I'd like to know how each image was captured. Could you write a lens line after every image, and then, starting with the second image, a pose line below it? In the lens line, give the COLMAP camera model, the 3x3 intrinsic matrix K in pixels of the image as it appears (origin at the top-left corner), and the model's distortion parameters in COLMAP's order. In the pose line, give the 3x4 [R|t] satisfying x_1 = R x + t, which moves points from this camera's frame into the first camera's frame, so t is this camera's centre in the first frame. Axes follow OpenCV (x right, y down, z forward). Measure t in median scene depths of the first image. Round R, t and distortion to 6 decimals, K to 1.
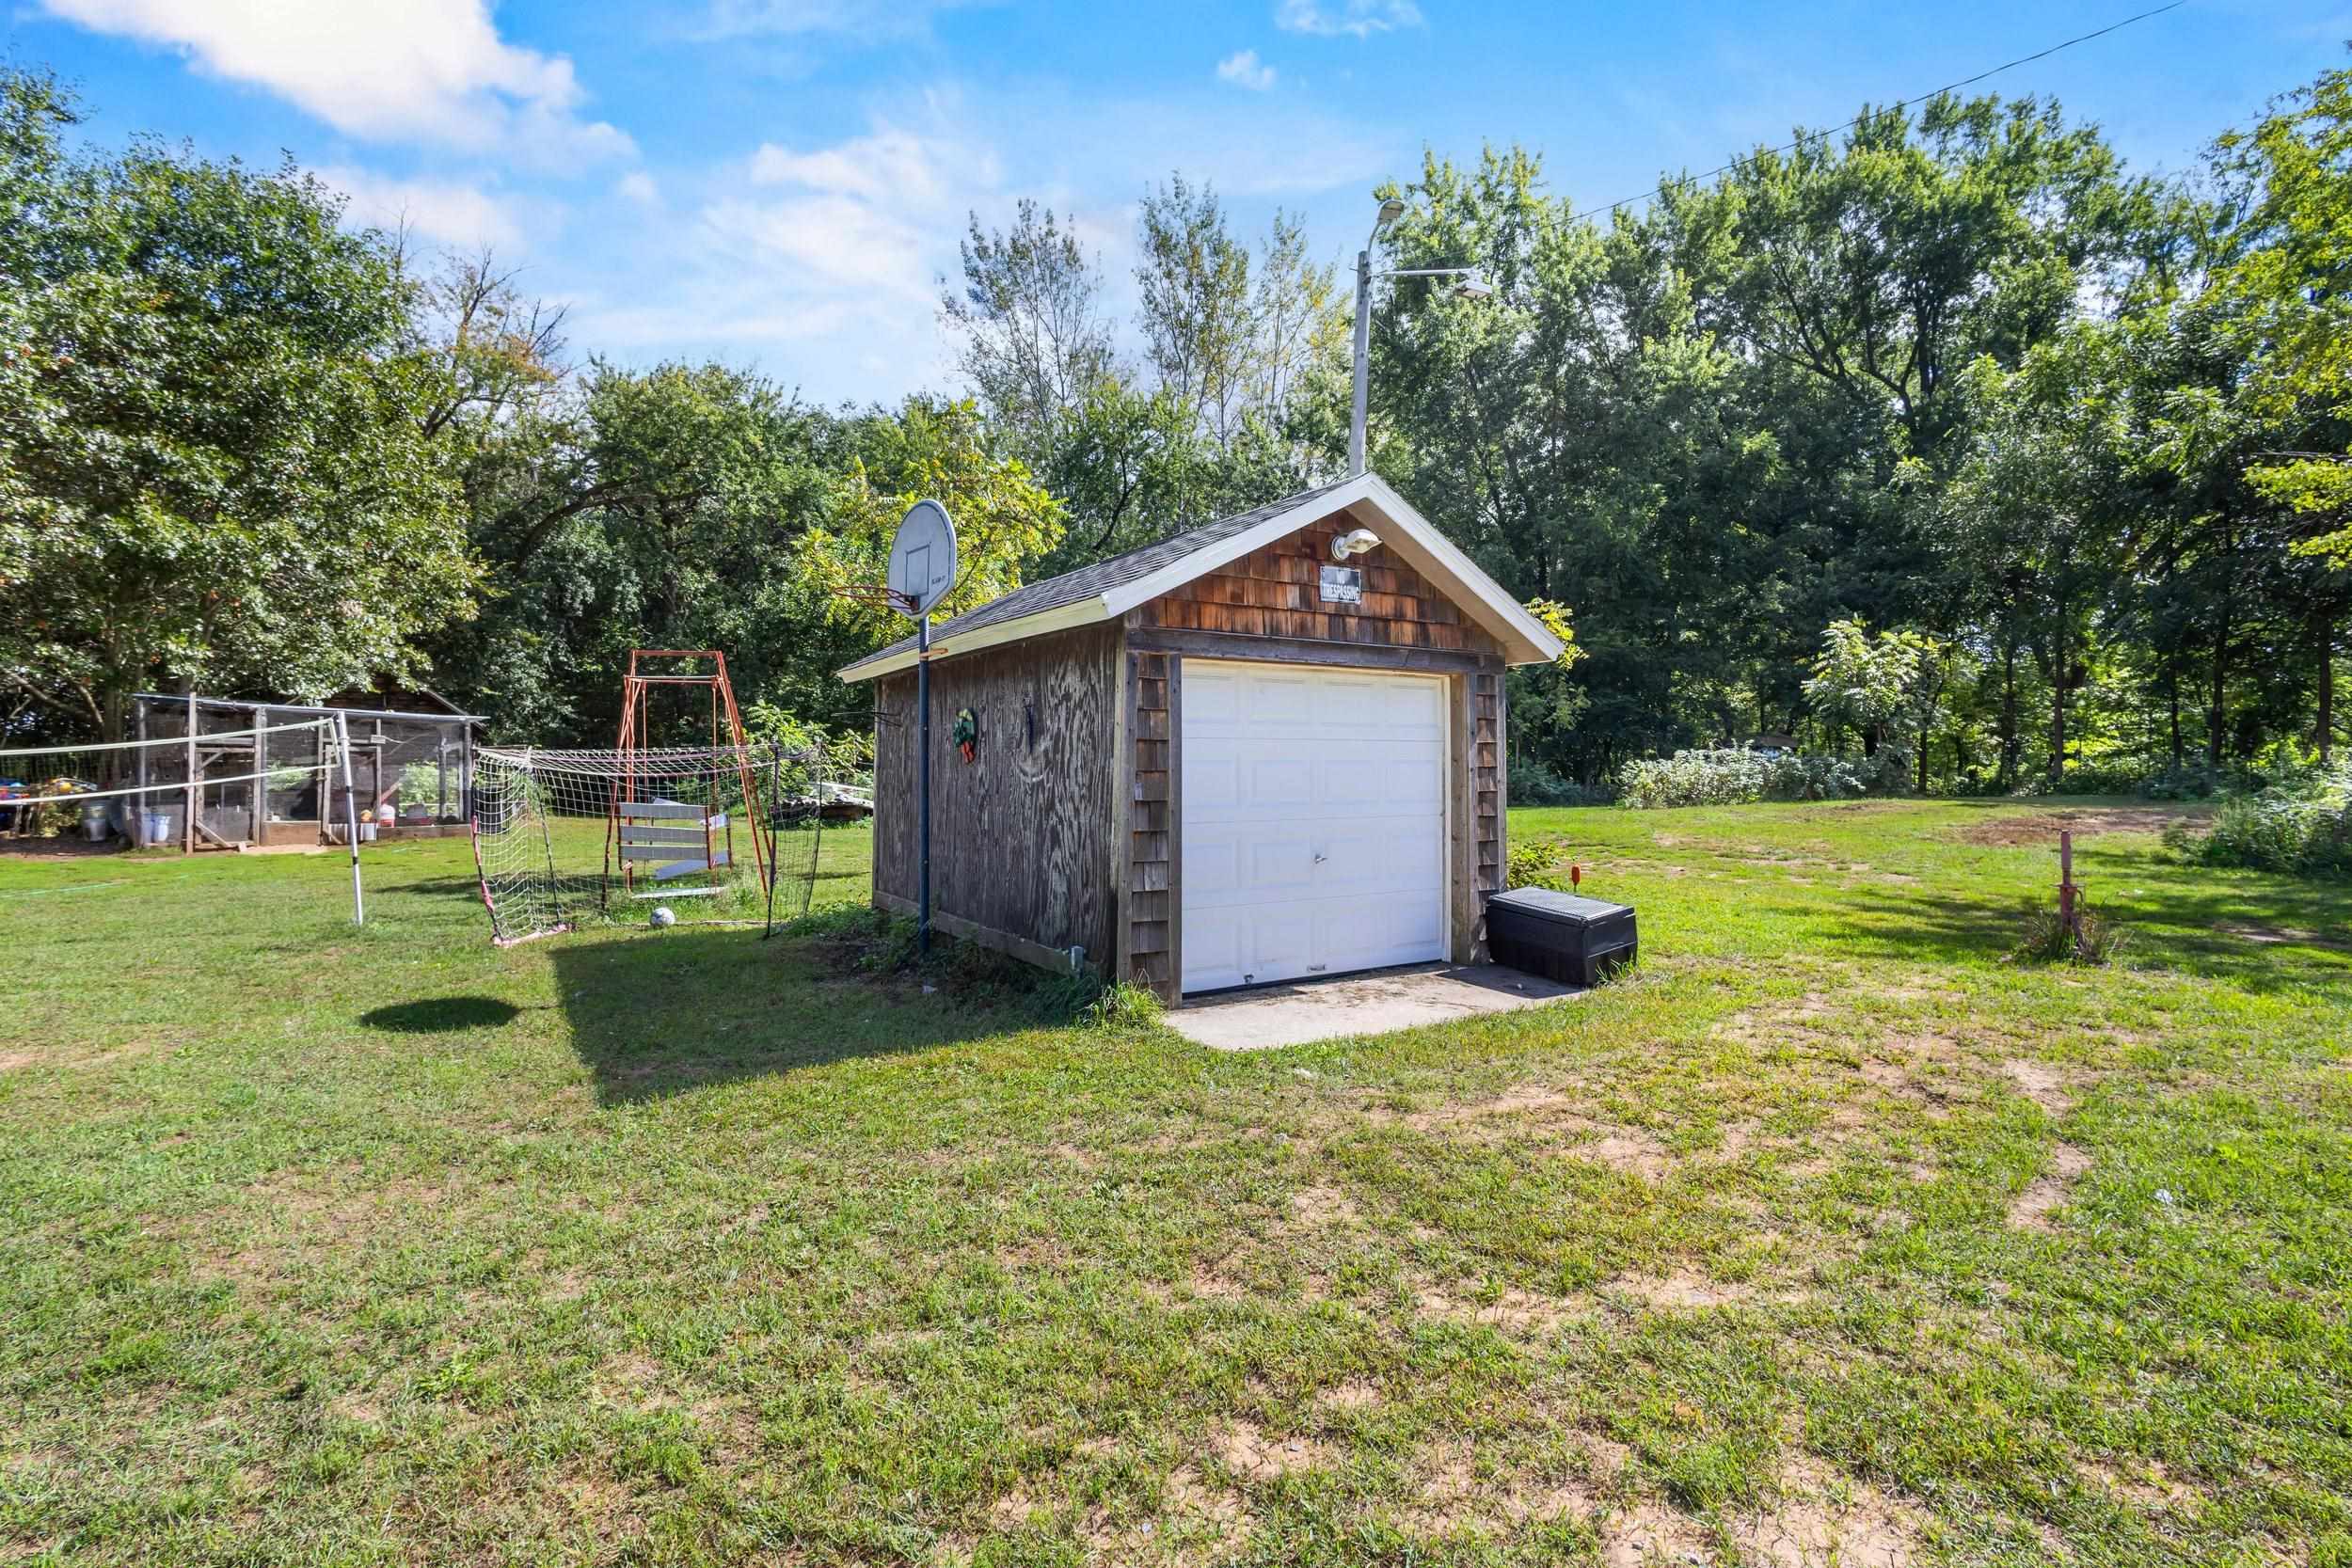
lens RADIAL K [[1077.4, 0, 1174.9], [0, 1077.4, 778.6], [0, 0, 1]] dist [0.004680, 0.000235]
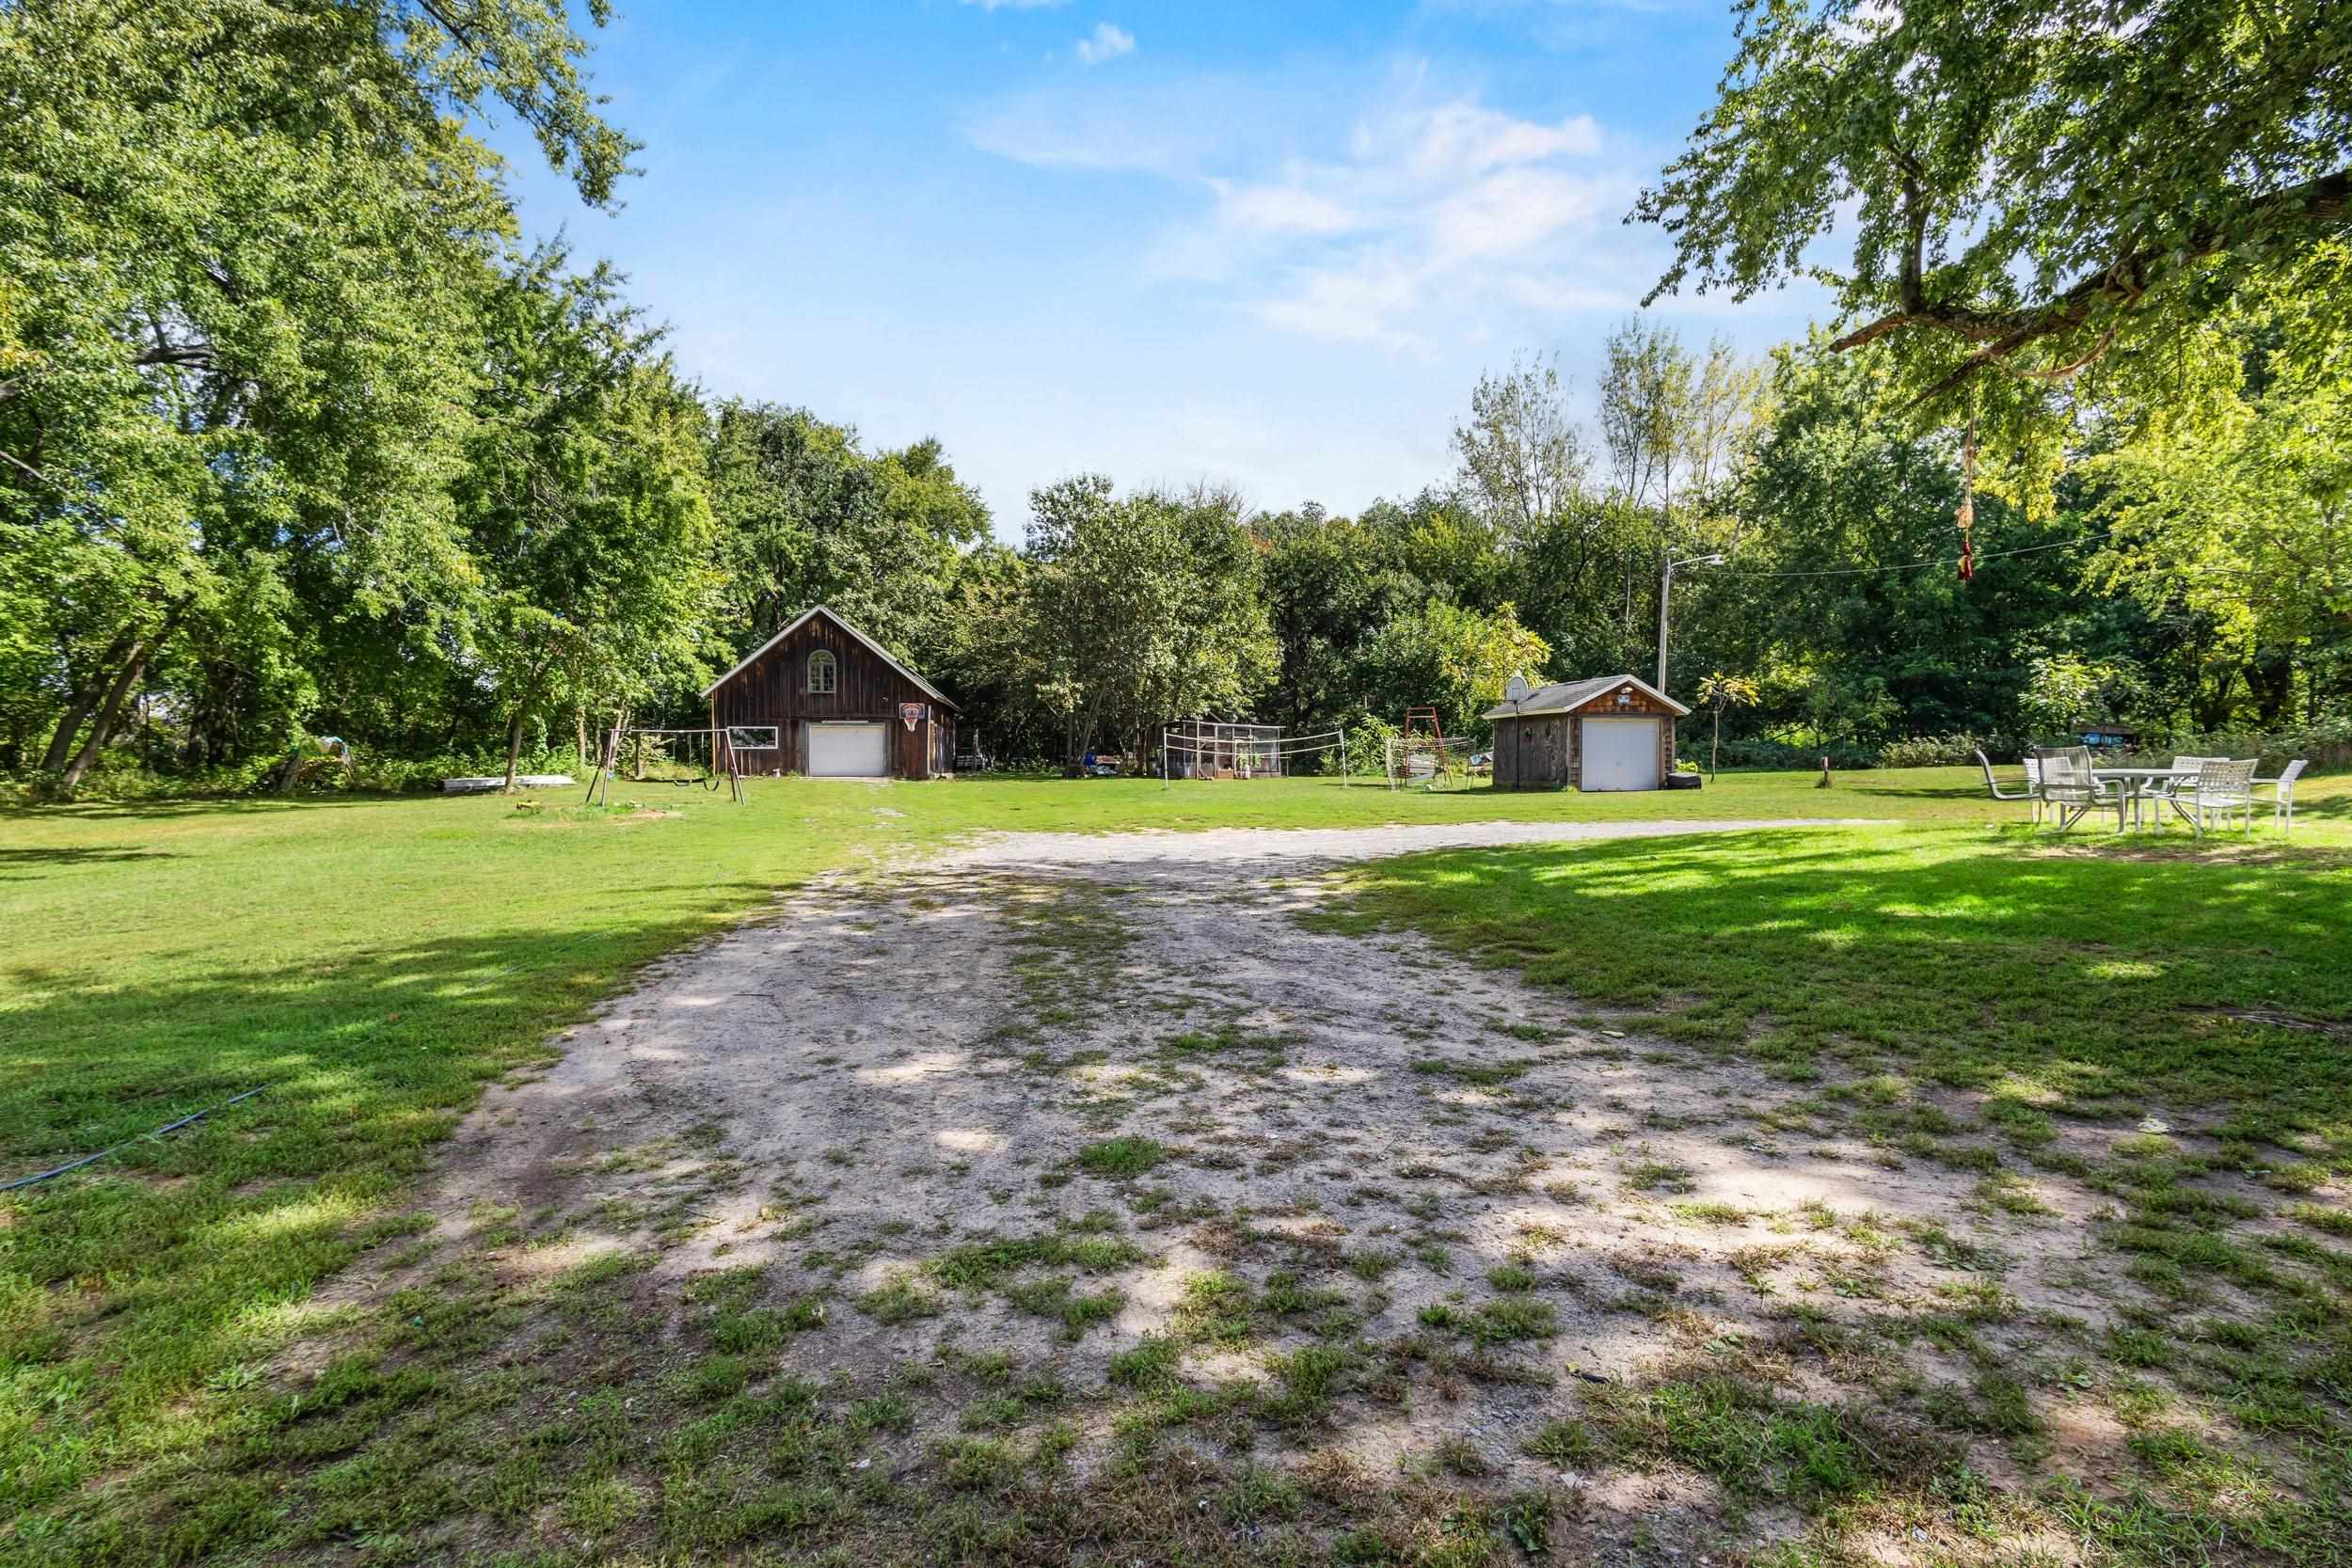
lens RADIAL K [[1077.4, 0, 1170.8], [0, 1077.4, 777.8], [0, 0, 1]] dist [0.004680, 0.000235]
pose [[0.913411, 0.009294, -0.406932, 0.097195], [-0.007092, 0.999951, 0.006920, 0.044407], [0.406977, -0.003435, 0.913432, -1.393096]]
